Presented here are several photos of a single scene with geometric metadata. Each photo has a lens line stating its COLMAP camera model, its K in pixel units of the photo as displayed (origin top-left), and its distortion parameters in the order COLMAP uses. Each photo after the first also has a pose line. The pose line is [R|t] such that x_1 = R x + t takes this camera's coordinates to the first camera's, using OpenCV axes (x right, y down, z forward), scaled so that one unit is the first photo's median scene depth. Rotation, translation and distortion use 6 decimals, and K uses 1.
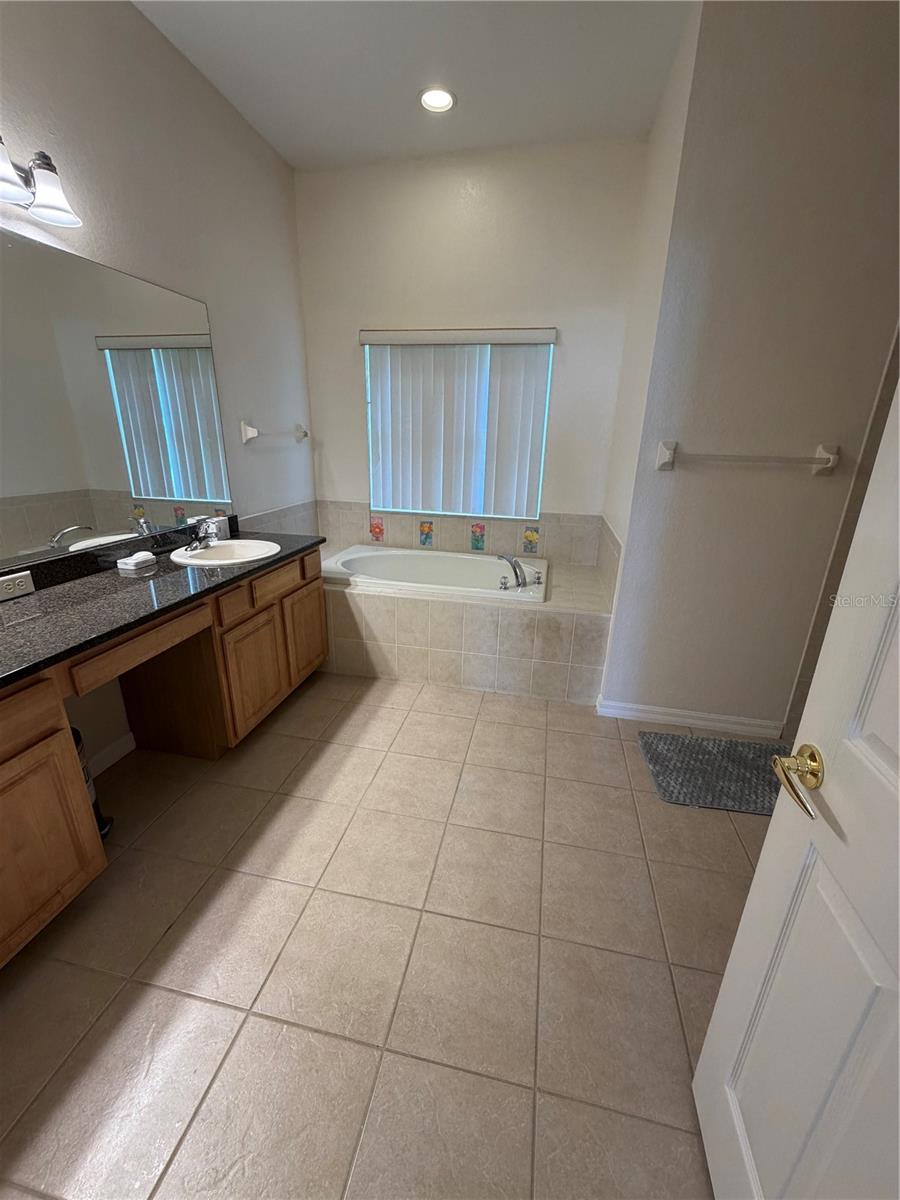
lens RADIAL K [[477.7, 0, 449.4], [0, 477.7, 597.7], [0, 0, 1]] dist [-0.001567, 0.000492]
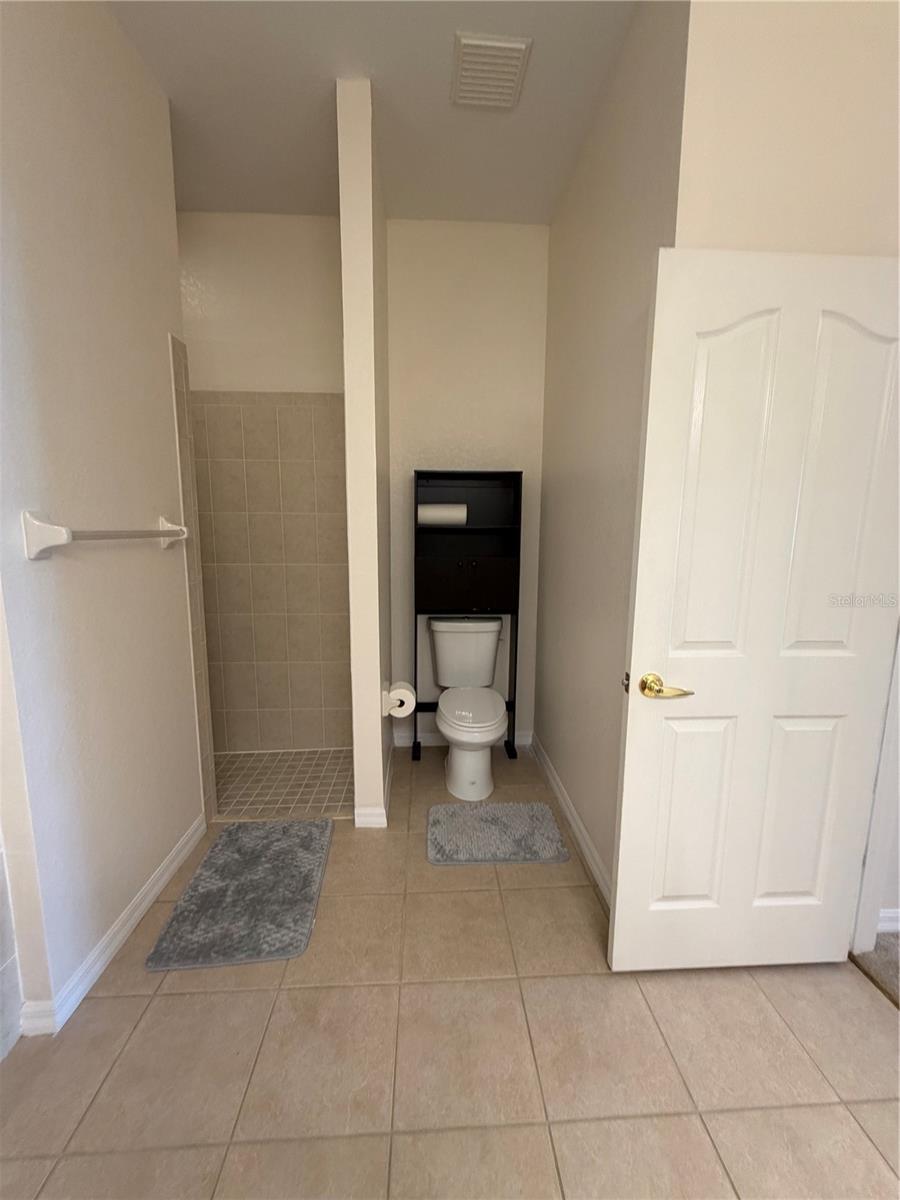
lens RADIAL K [[477.7, 0, 451.3], [0, 477.7, 601.2], [0, 0, 1]] dist [-0.001567, 0.000492]
pose [[-0.258566, -0.175619, 0.949896, -0.263196], [0.299174, 0.920429, 0.251607, -0.234519], [-0.918498, 0.349241, -0.185451, 0.715120]]
